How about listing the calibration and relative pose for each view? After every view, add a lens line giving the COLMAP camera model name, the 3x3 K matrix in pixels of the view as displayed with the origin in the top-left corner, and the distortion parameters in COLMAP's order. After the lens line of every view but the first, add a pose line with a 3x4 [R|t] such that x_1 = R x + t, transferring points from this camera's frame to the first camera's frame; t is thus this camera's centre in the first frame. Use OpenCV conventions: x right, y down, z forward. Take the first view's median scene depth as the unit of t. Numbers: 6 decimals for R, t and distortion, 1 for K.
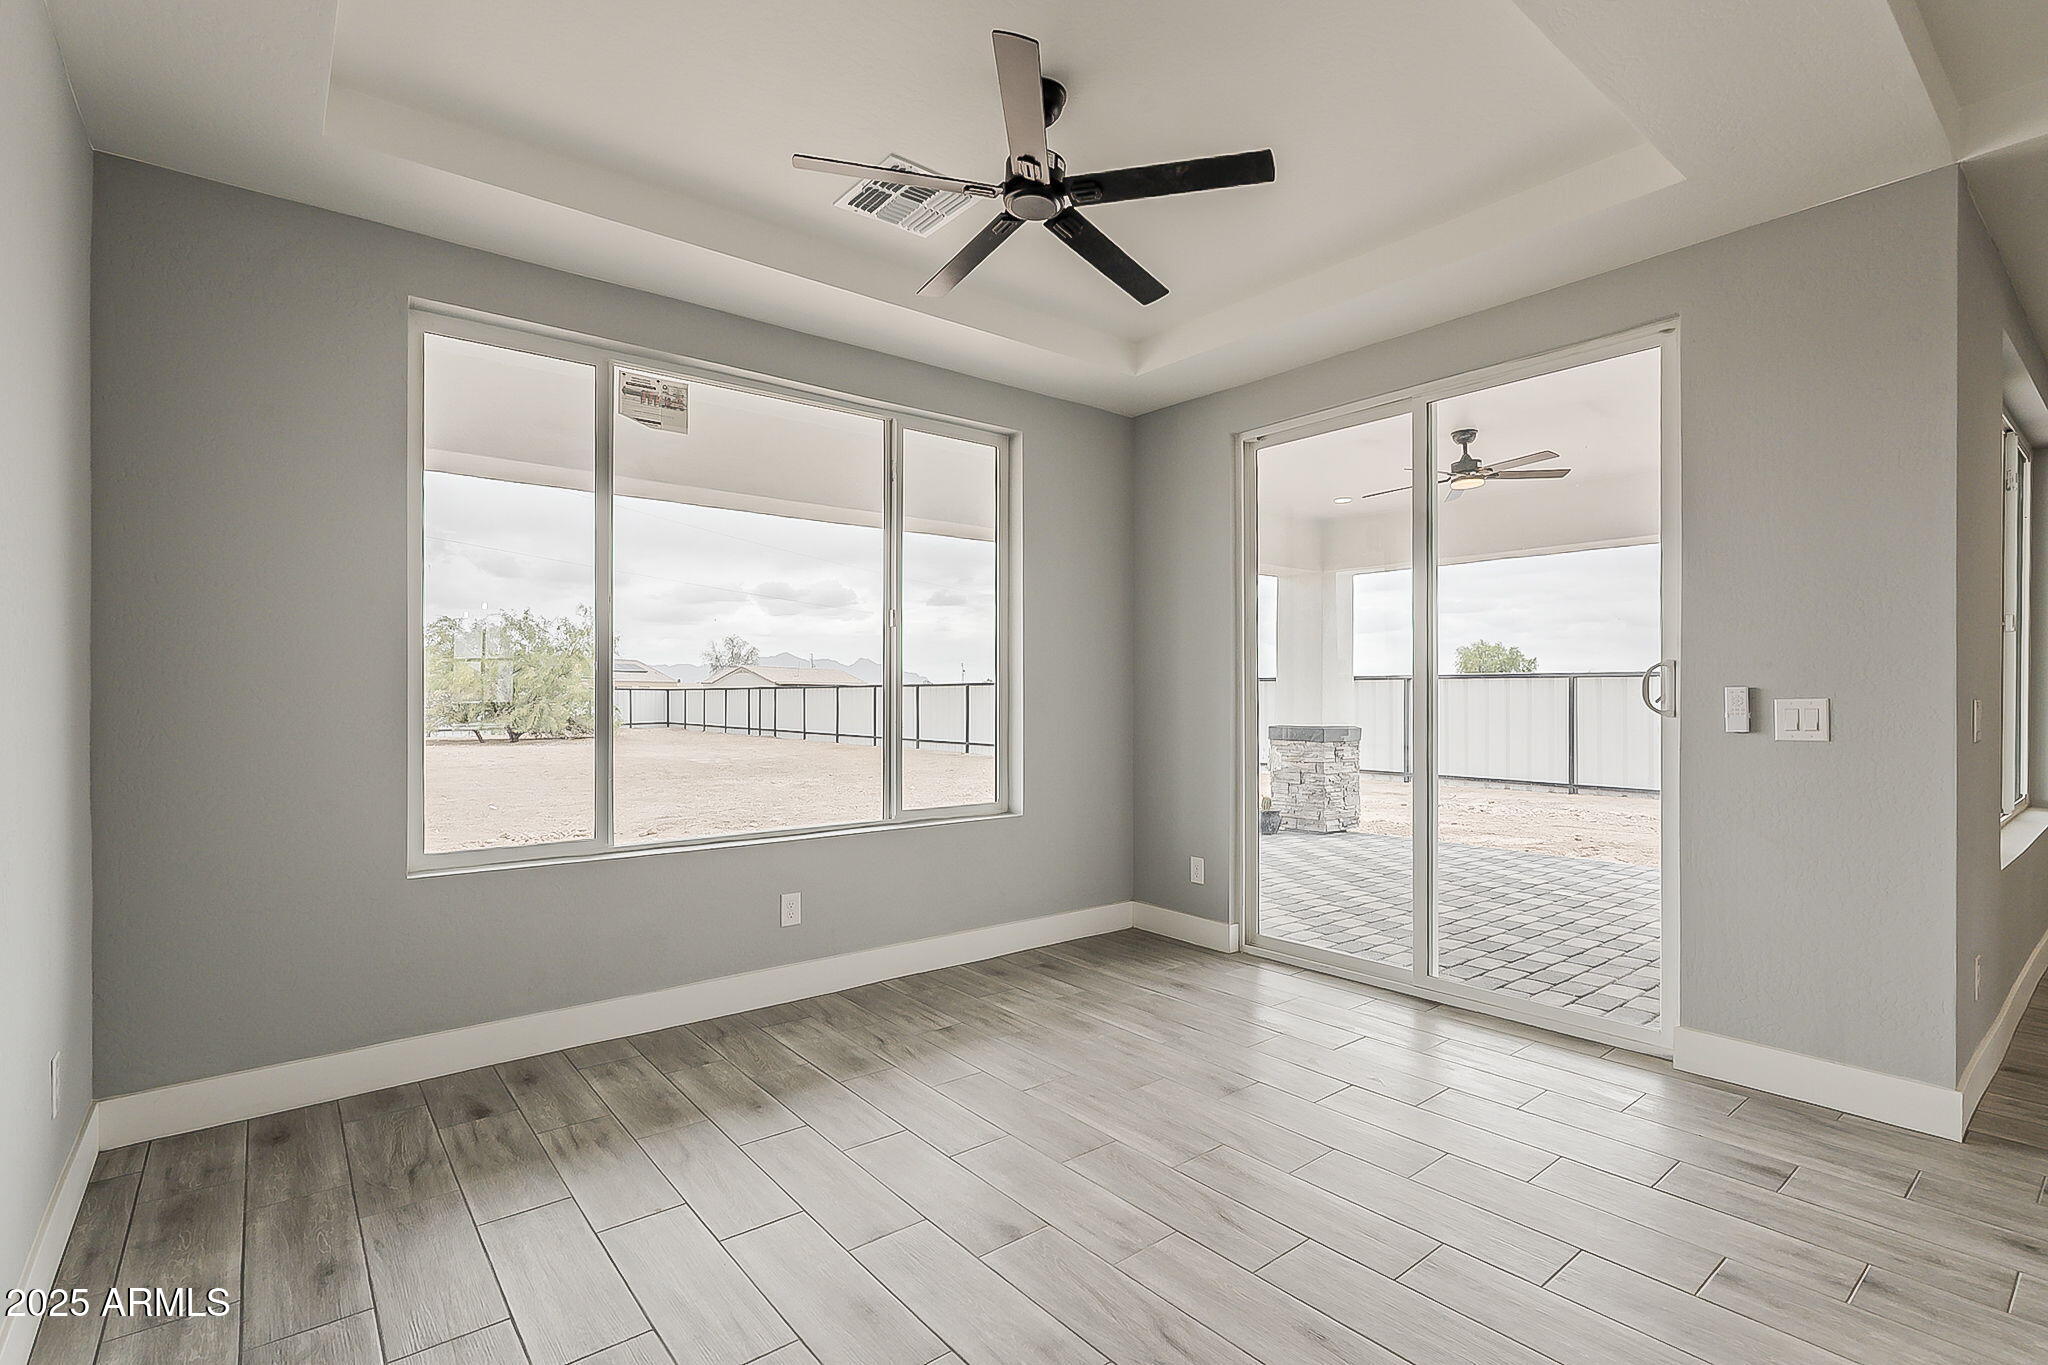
lens RADIAL K [[945.6, 0, 1029.0], [0, 945.6, 696.9], [0, 0, 1]] dist [-0.001981, 0.000283]
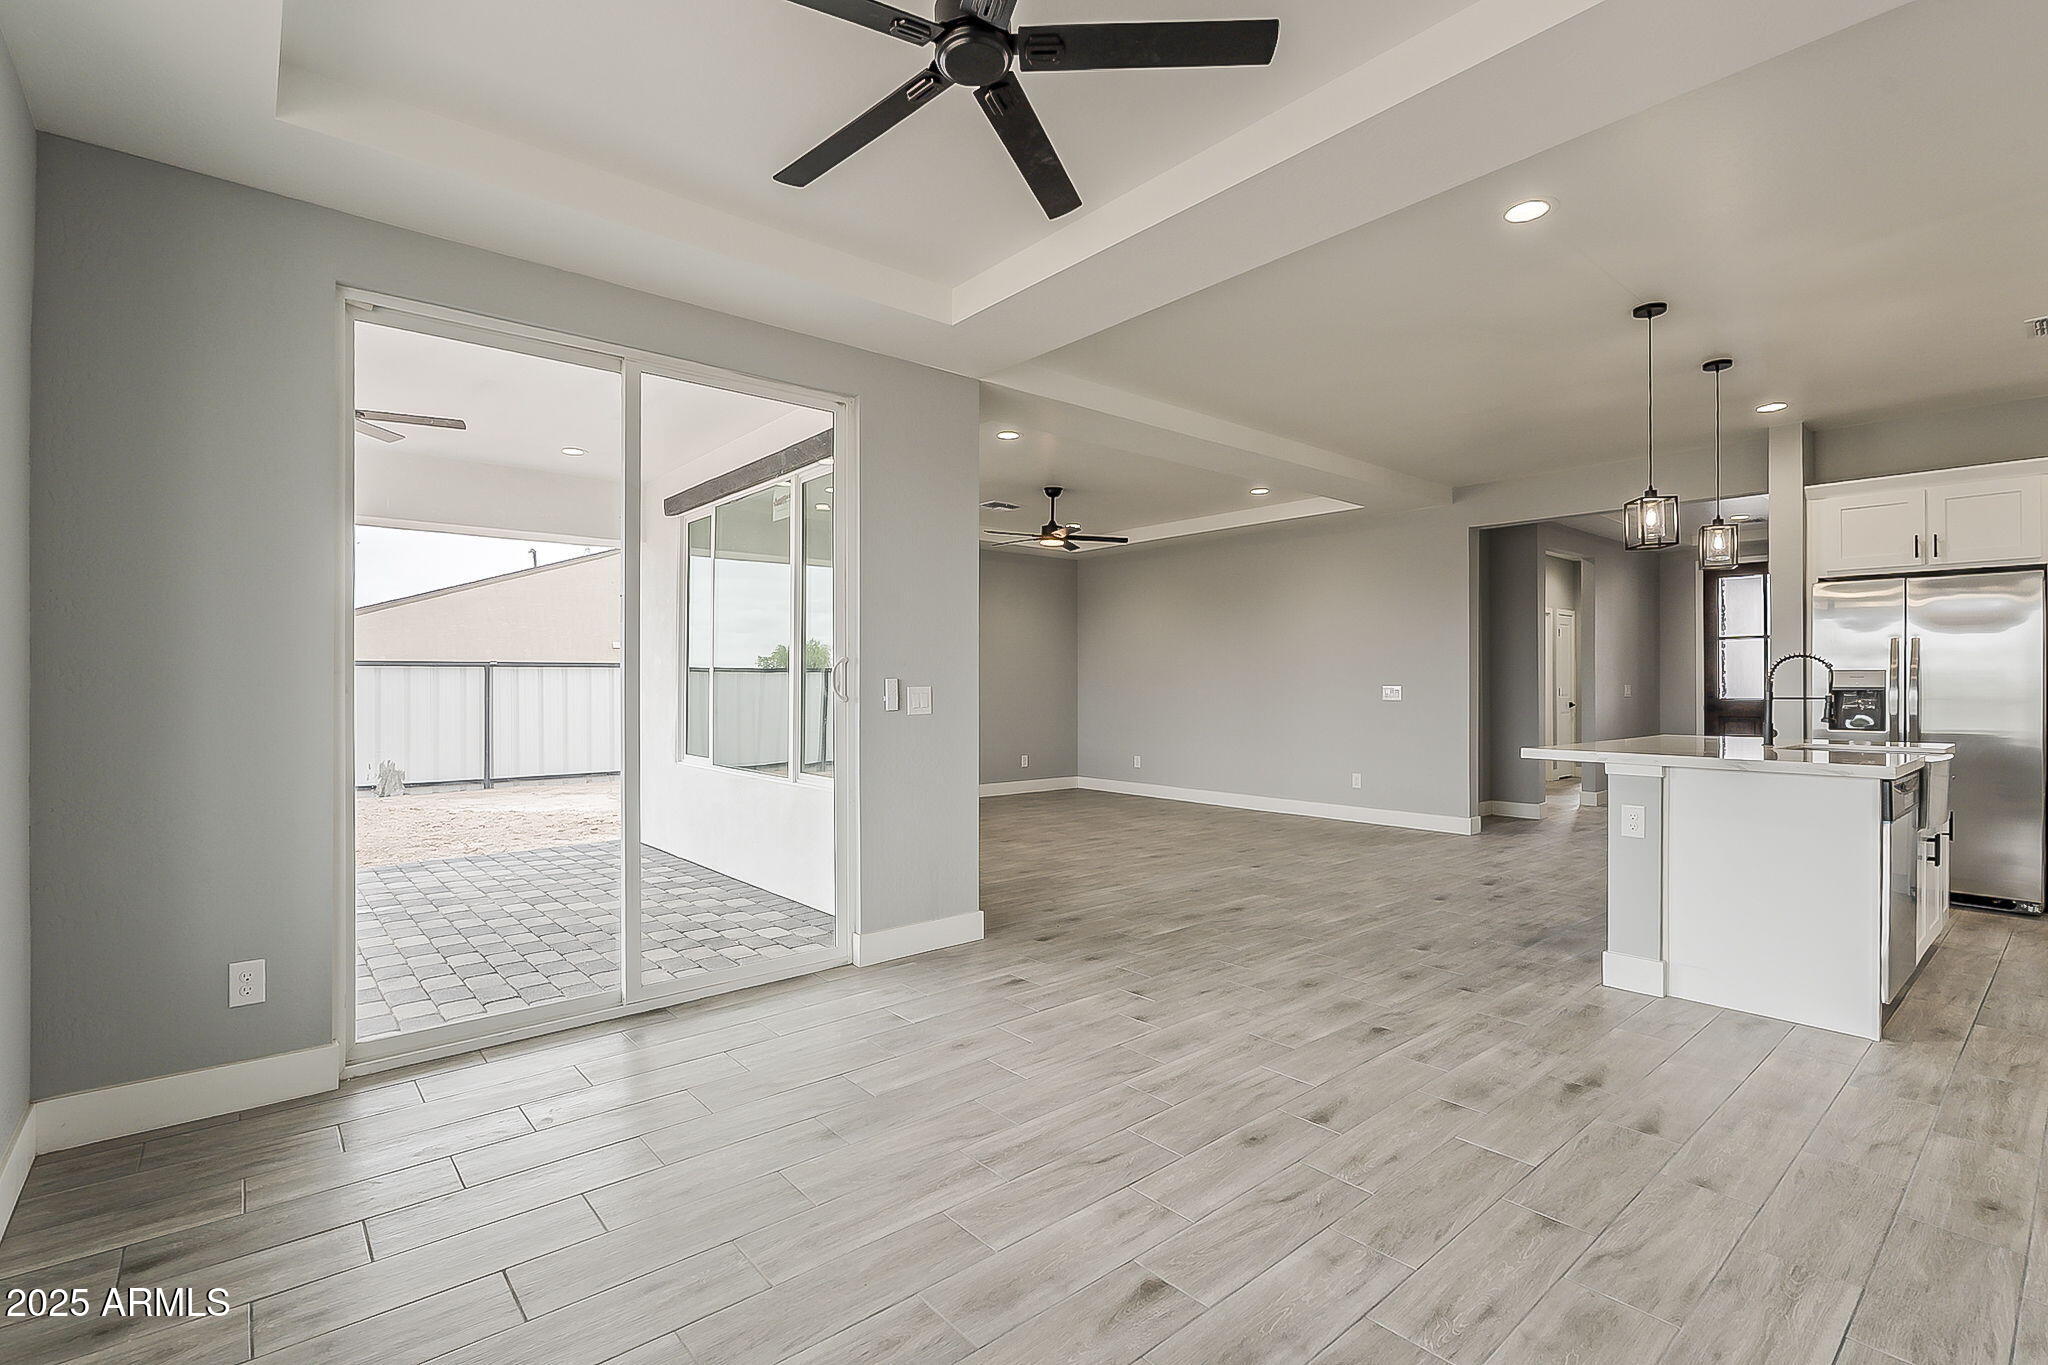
lens RADIAL K [[932.5, 0, 1024.0], [0, 932.5, 682.5], [0, 0, 1]] dist [-0.002605, -0.000490]
pose [[-0.021082, 0.003726, 0.999771, -0.532976], [0.003105, 0.999988, -0.003662, 0.000527], [-0.999773, 0.003027, -0.021093, 0.680057]]
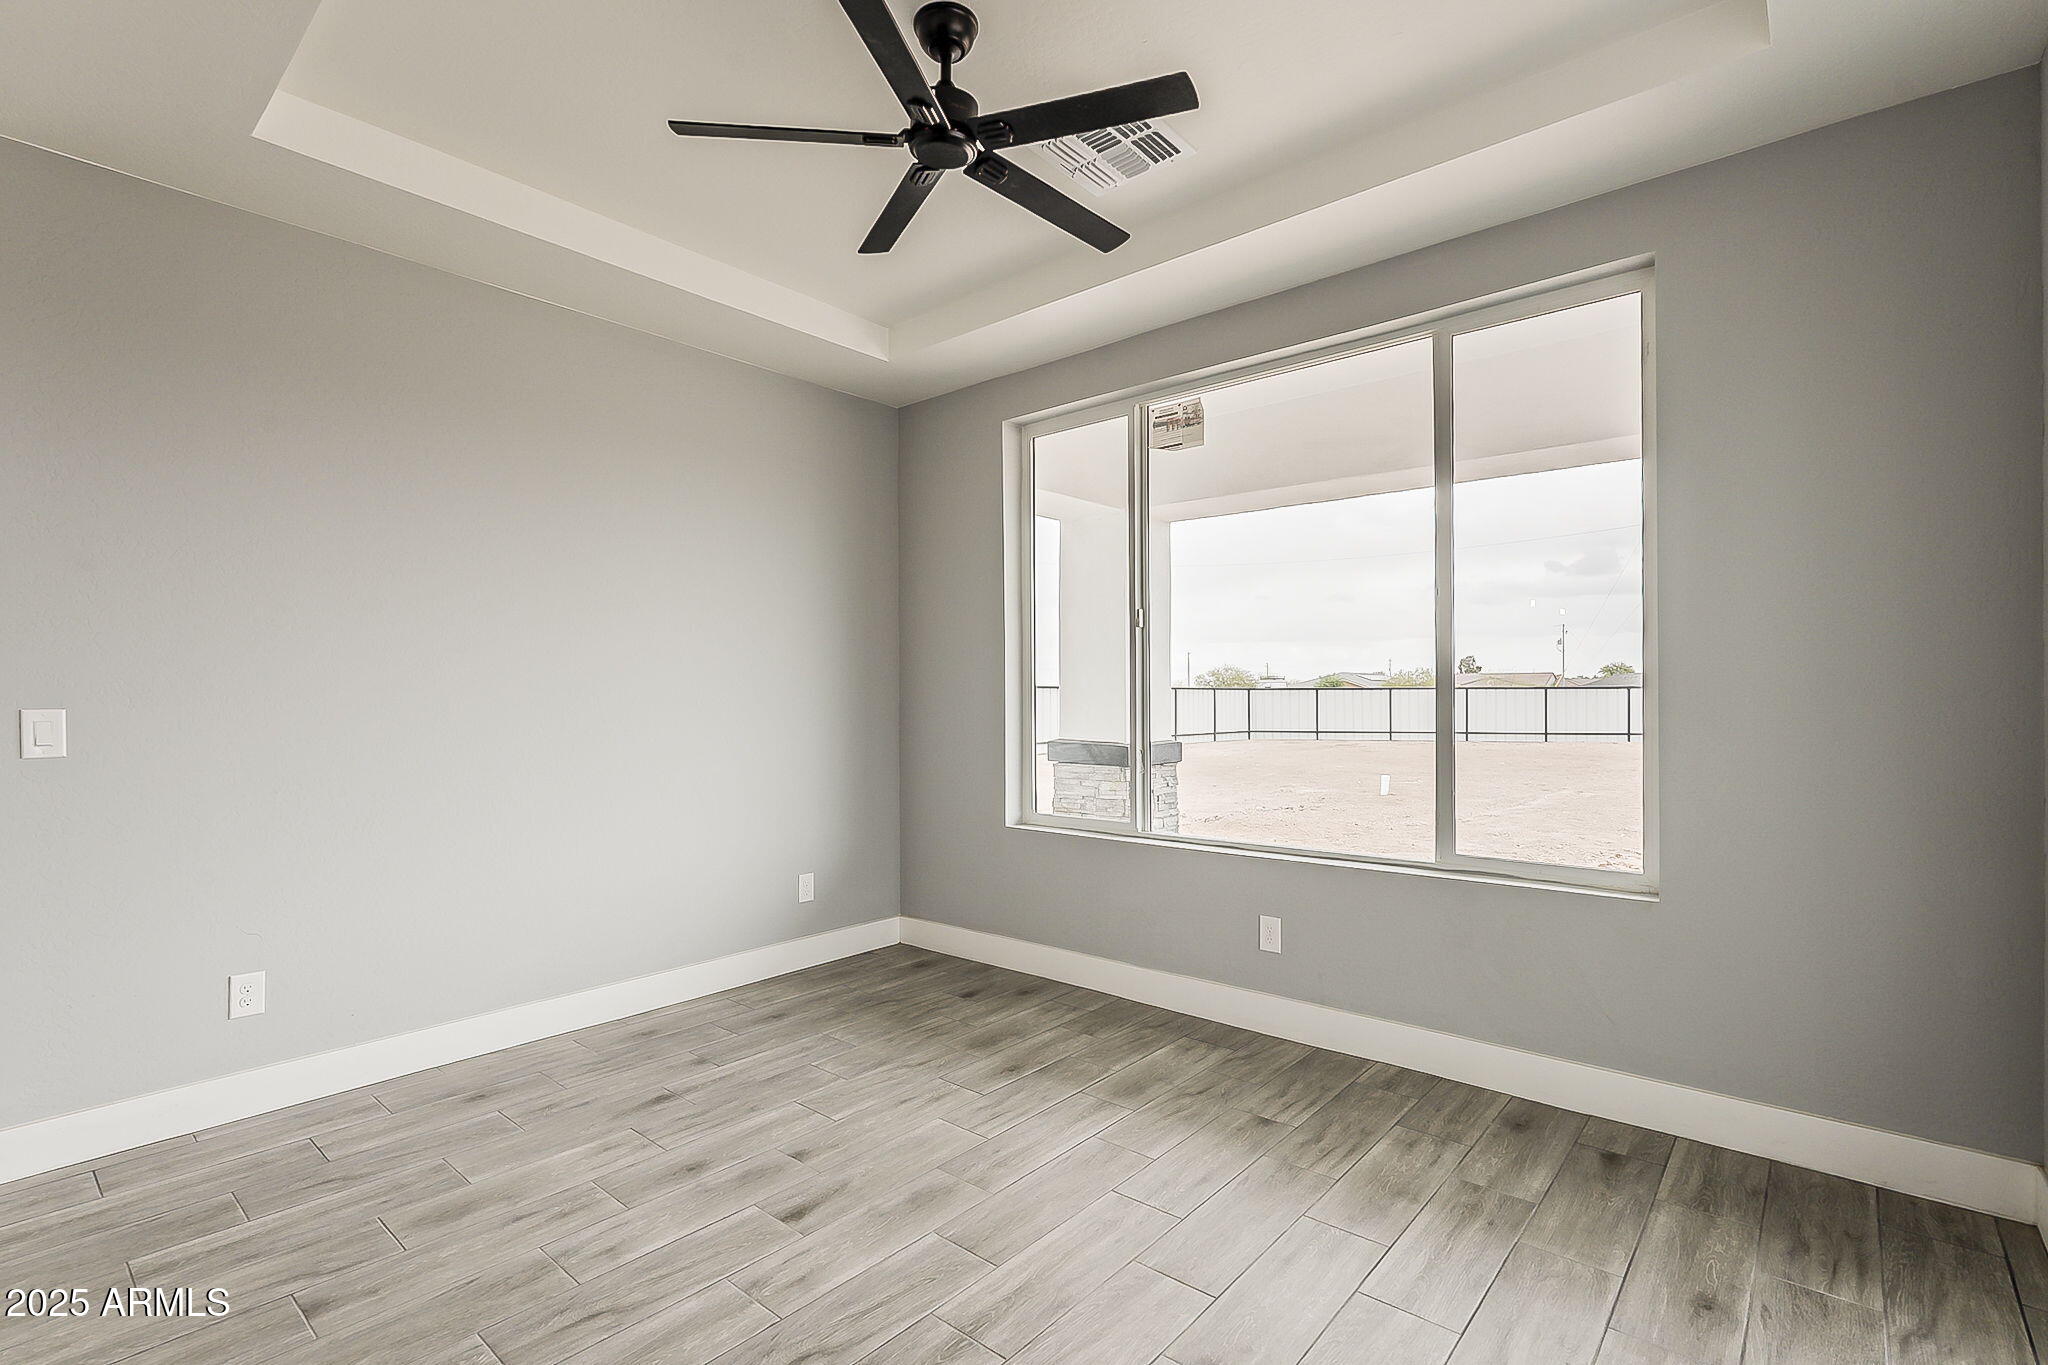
lens RADIAL K [[945.6, 0, 1029.0], [0, 945.6, 696.9], [0, 0, 1]] dist [-0.001981, 0.000283]
pose [[0.179147, -0.001108, -0.983822, 0.629653], [0.001107, 0.999999, -0.000925, -0.002387], [0.983822, -0.000924, 0.179148, 0.638628]]
